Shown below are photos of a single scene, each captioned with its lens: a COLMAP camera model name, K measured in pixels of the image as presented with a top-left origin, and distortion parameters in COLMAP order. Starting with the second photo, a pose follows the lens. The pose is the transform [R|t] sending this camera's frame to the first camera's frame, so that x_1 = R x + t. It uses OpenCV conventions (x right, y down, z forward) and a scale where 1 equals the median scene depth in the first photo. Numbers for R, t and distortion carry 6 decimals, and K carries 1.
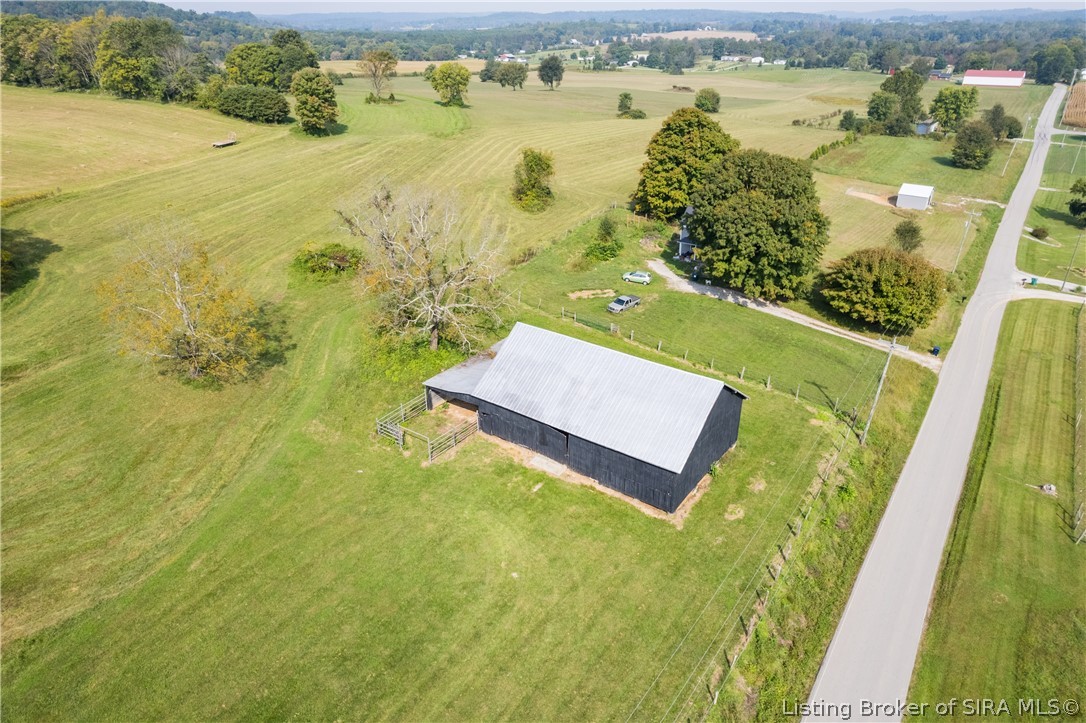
lens RADIAL K [[699.5, 0, 547.1], [0, 699.5, 365.7], [0, 0, 1]] dist [-0.080569, 0.075385]
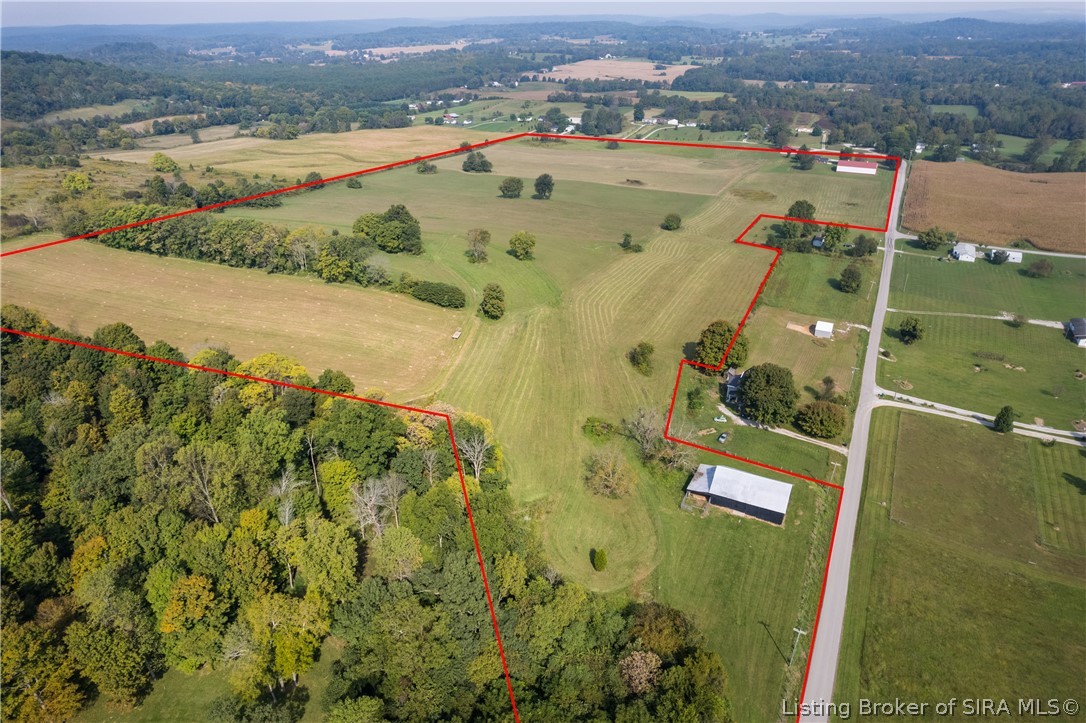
lens RADIAL K [[699.5, 0, 547.1], [0, 699.5, 365.7], [0, 0, 1]] dist [-0.080569, 0.075385]
pose [[0.988635, -0.075396, 0.130065, -0.752887], [0.074940, 0.997153, 0.008406, -0.383146], [-0.130328, 0.001437, 0.991470, -1.251609]]
